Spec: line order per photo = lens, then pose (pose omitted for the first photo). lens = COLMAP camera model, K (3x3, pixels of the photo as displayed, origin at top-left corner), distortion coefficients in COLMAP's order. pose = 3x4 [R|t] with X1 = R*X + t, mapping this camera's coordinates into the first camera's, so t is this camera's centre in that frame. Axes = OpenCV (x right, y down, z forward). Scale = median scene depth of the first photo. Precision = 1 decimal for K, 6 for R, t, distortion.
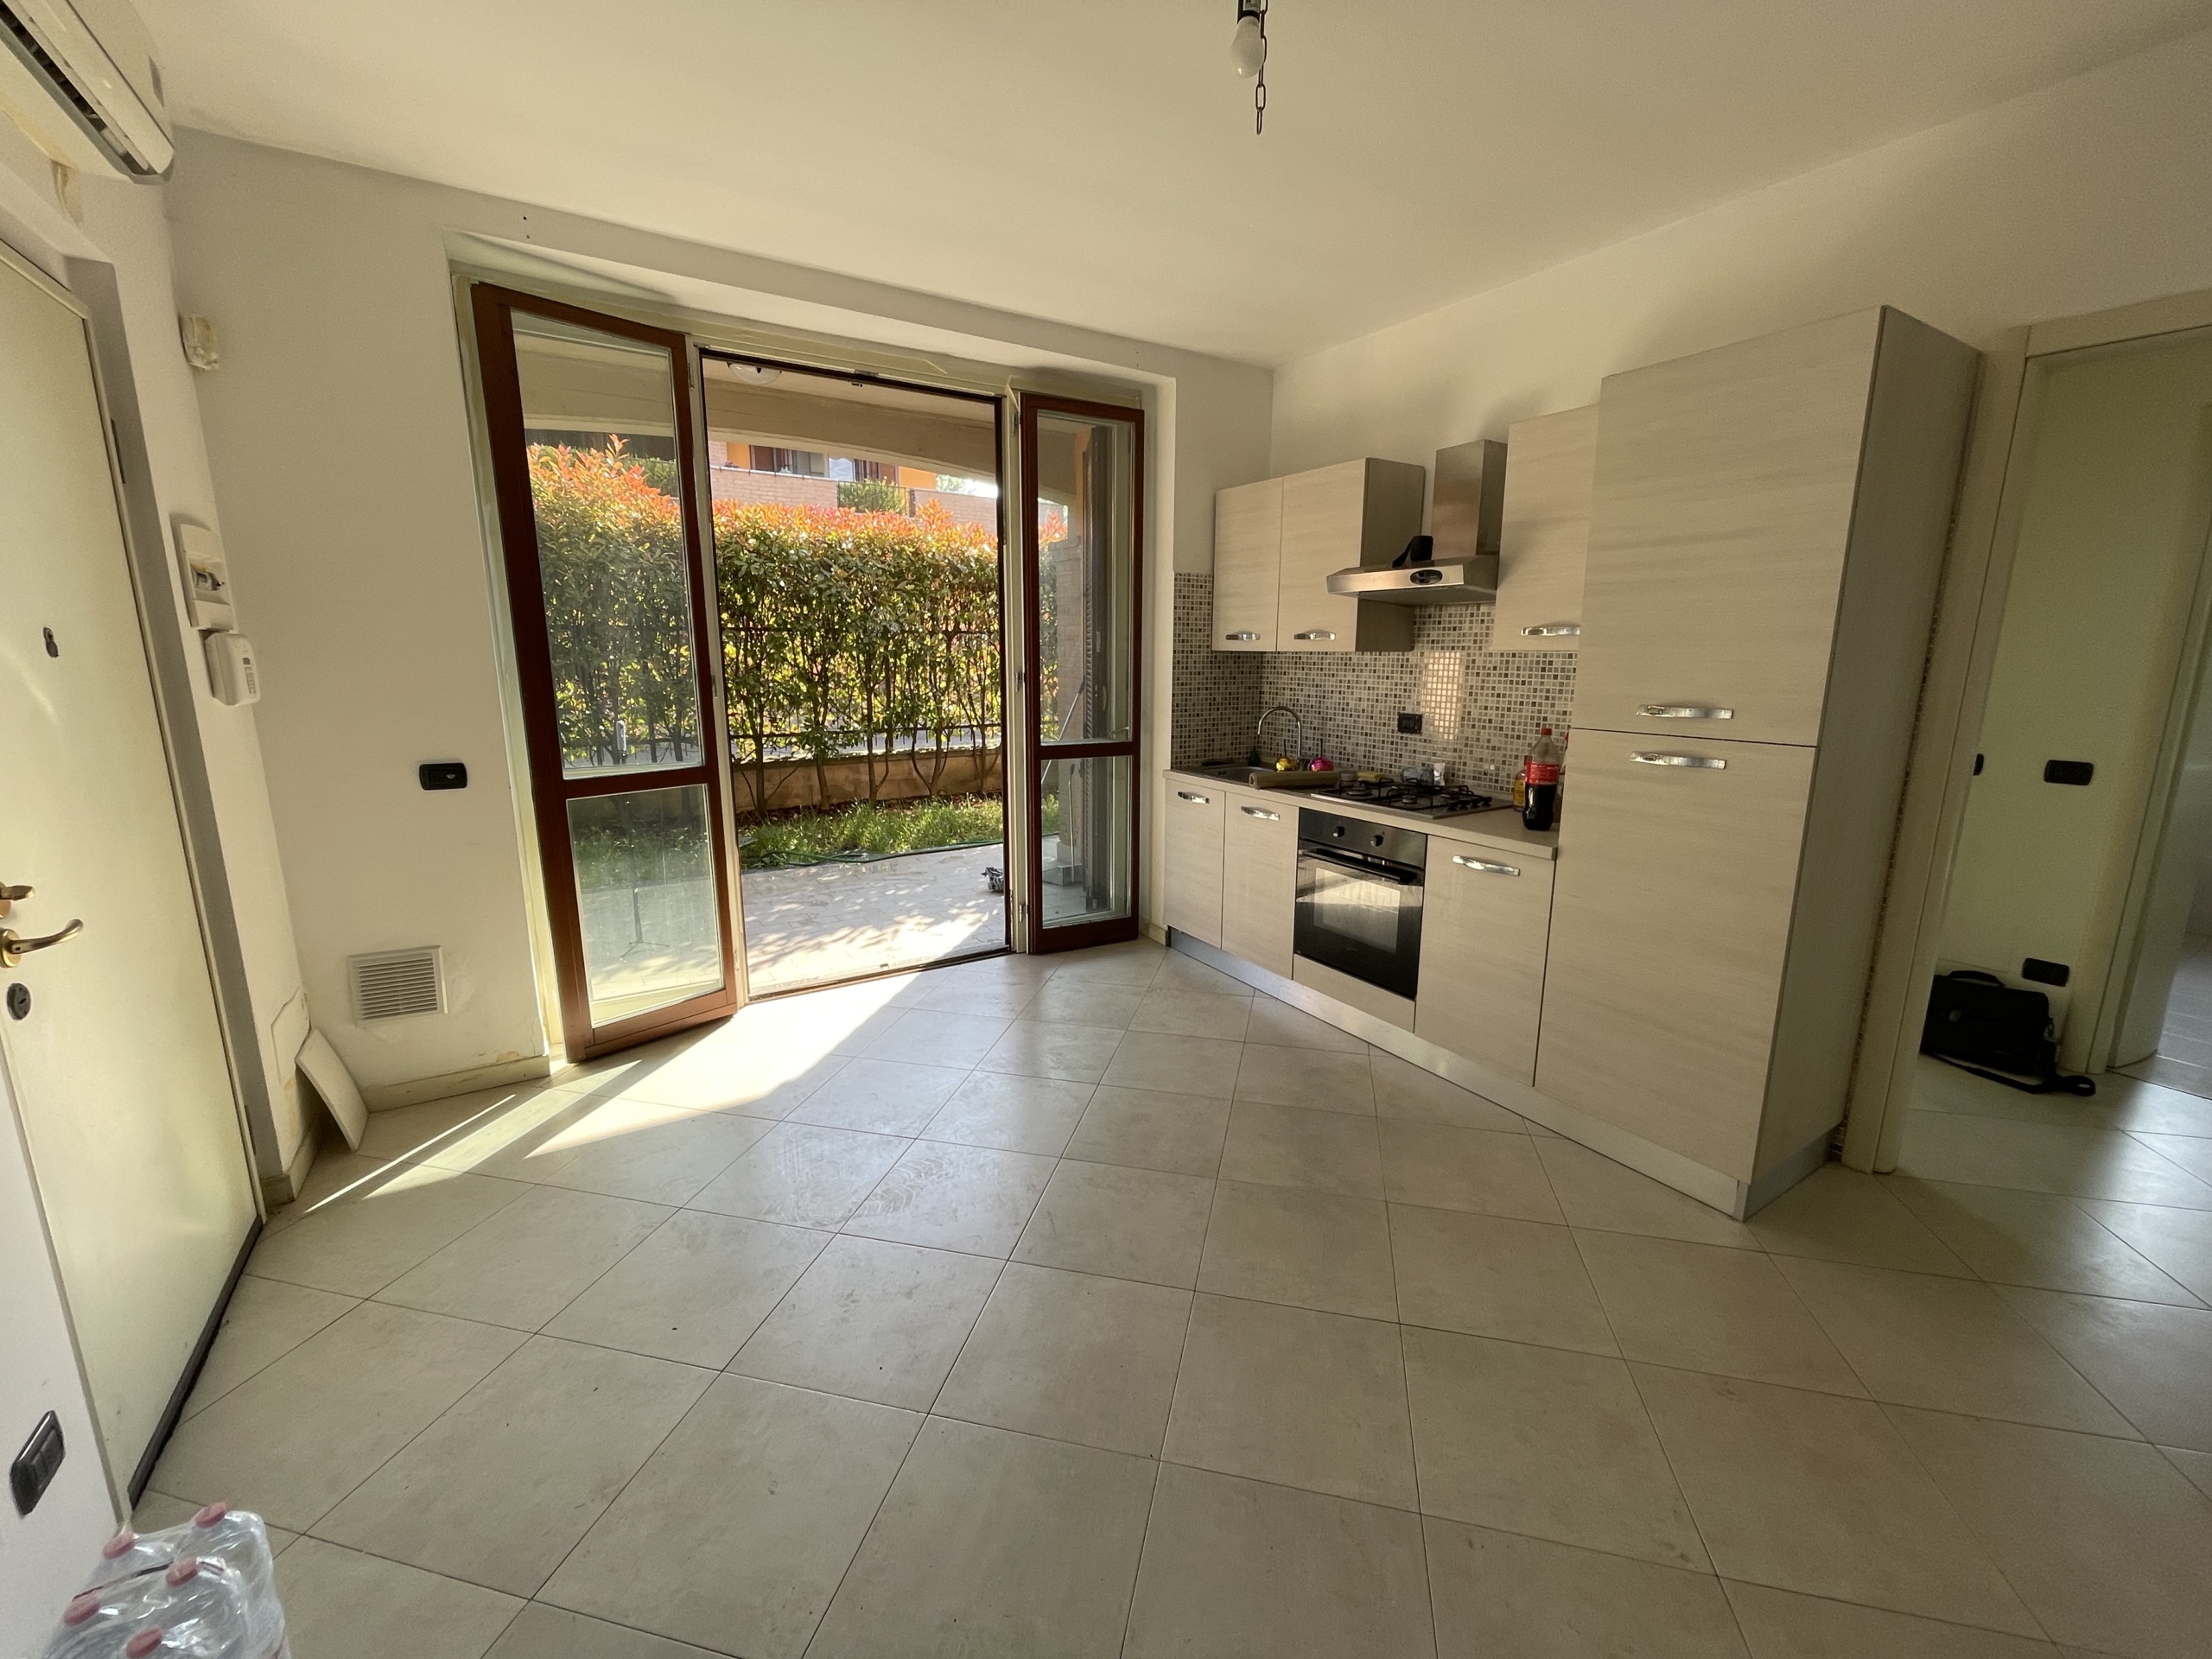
lens RADIAL K [[890.4, 0, 1111.1], [0, 890.4, 822.1], [0, 0, 1]] dist [-0.002205, -0.000430]
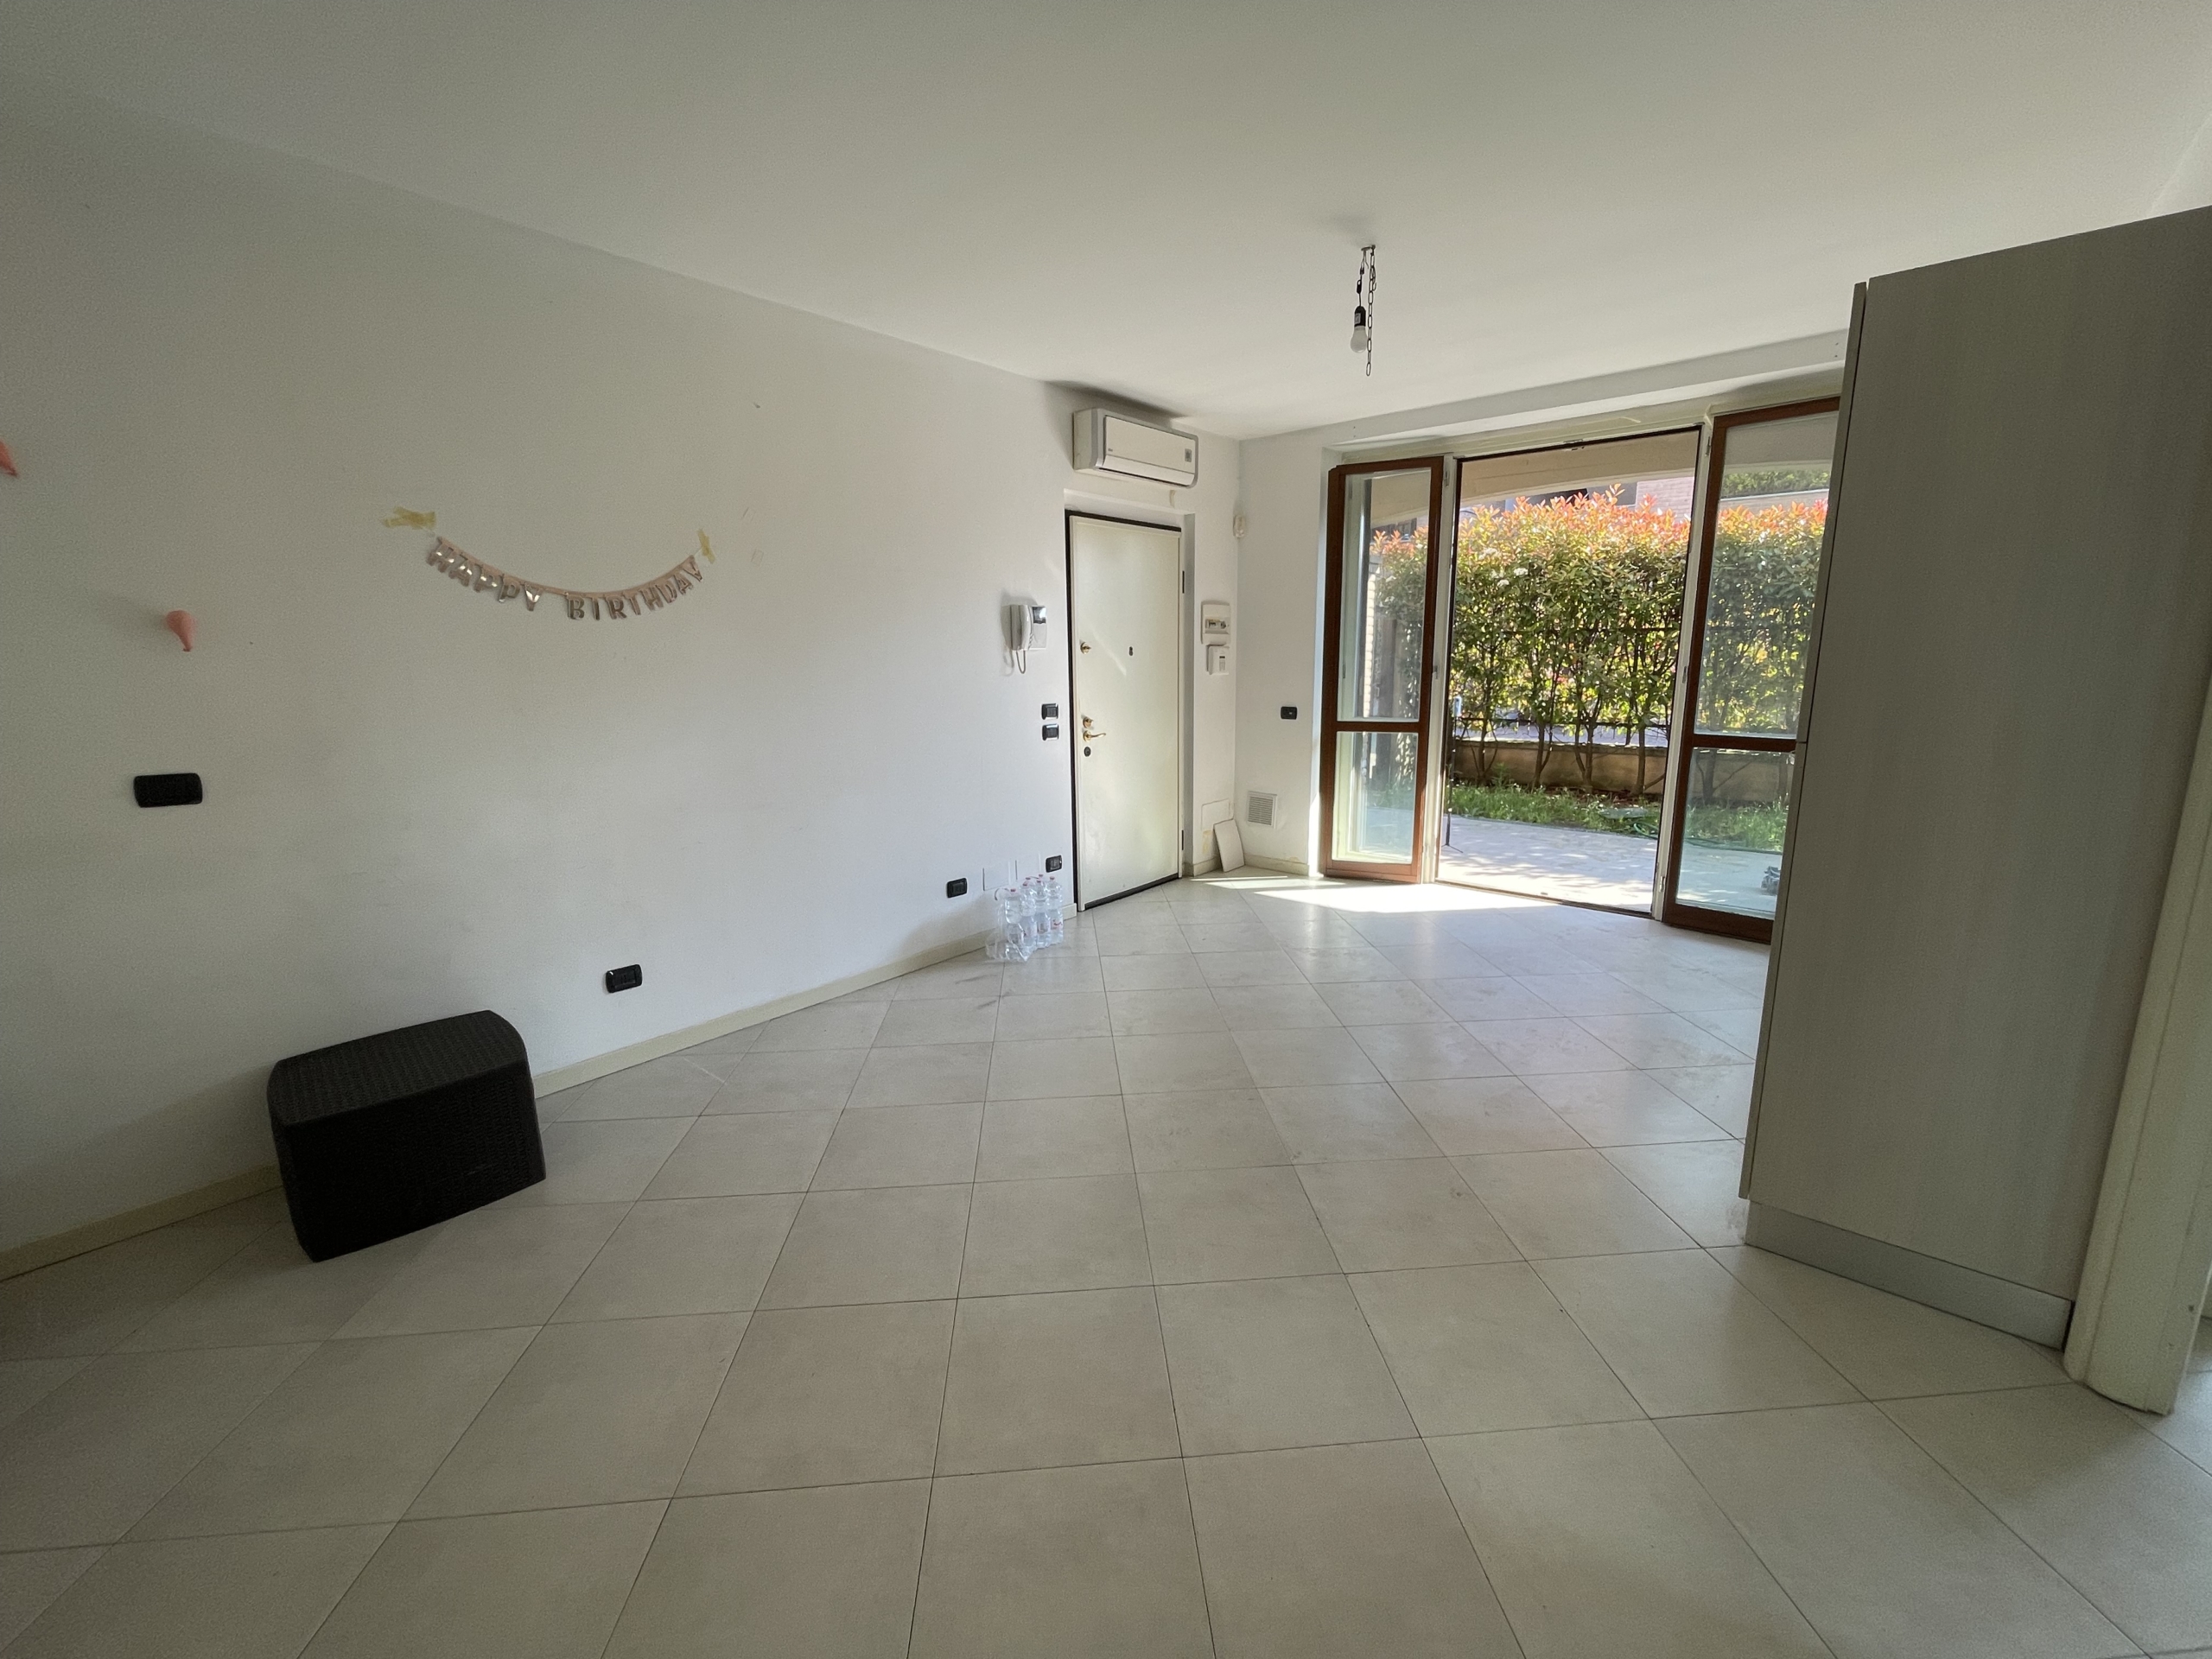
lens RADIAL K [[890.4, 0, 1128.9], [0, 890.4, 823.6], [0, 0, 1]] dist [-0.002205, -0.000430]
pose [[0.302656, 0.174812, -0.936931, 0.969433], [-0.168110, 0.977415, 0.128061, -0.002090], [0.938157, 0.118749, 0.325208, 0.009384]]
